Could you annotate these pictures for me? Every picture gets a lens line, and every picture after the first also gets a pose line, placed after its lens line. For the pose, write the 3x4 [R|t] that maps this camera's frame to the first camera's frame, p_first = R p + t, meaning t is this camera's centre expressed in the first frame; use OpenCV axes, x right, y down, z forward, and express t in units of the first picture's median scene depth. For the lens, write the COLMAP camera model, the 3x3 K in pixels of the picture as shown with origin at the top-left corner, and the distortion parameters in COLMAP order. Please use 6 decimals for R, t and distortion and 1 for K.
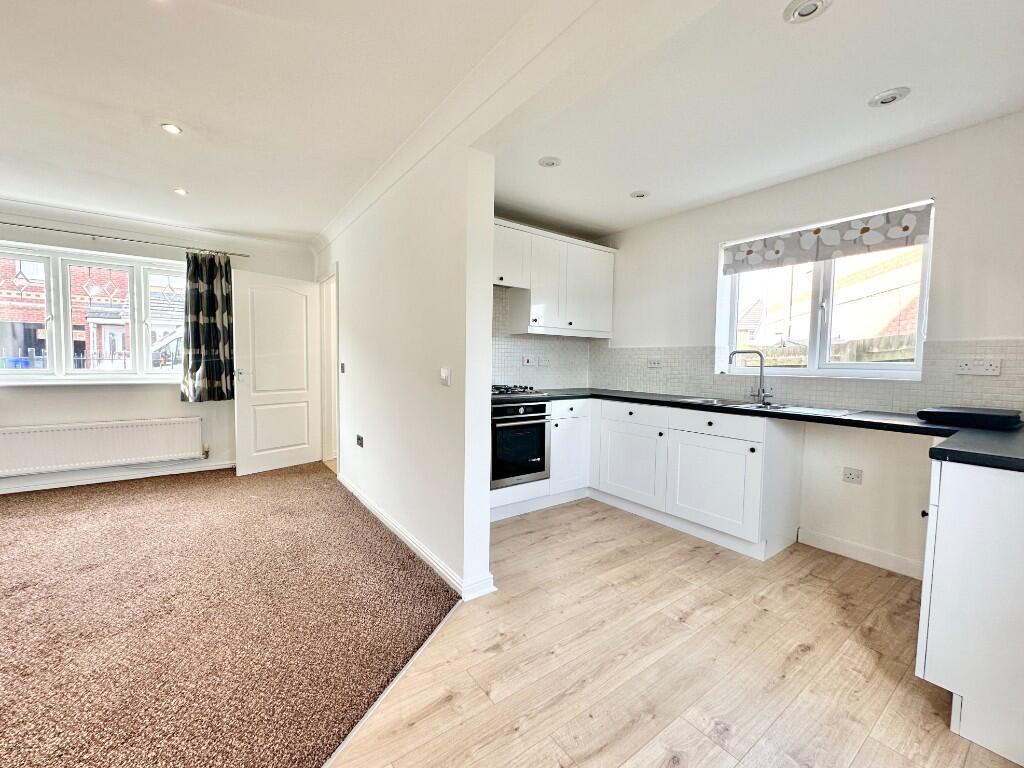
lens RADIAL K [[411.5, 0, 508.9], [0, 411.5, 382.8], [0, 0, 1]] dist [0.000123, -0.000055]
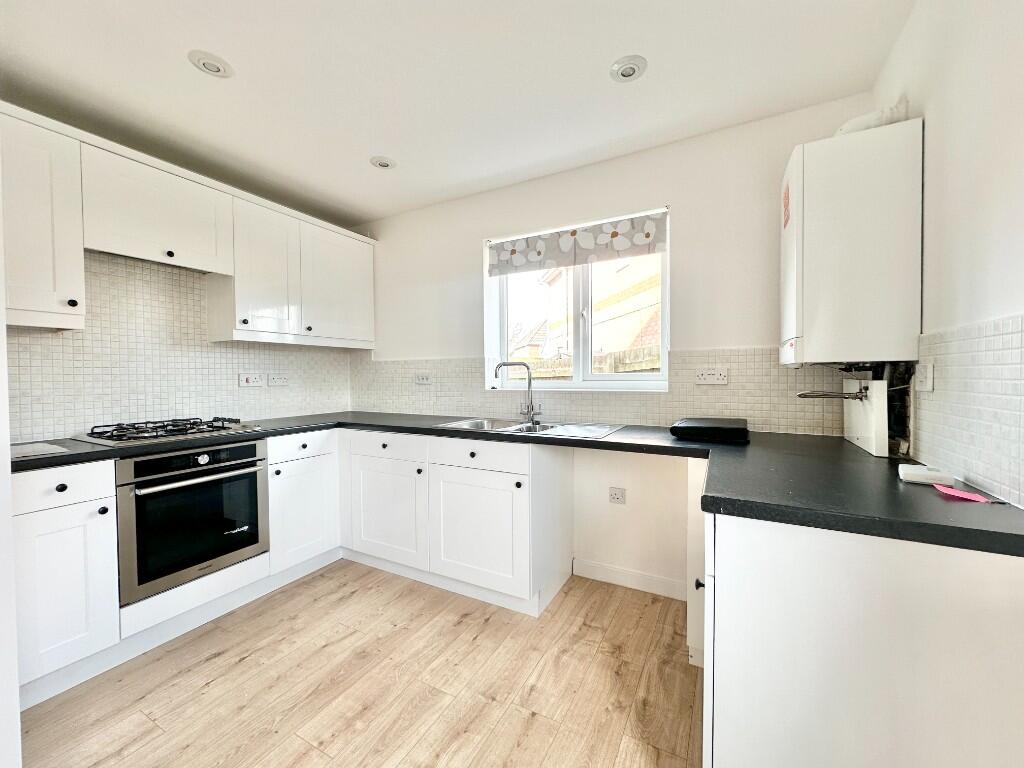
lens RADIAL K [[411.5, 0, 508.9], [0, 411.5, 382.8], [0, 0, 1]] dist [0.000123, -0.000055]
pose [[0.900738, -0.030473, 0.433293, 0.195160], [0.044781, 0.998735, -0.022854, -0.016360], [-0.432049, 0.039989, 0.900963, 0.229526]]
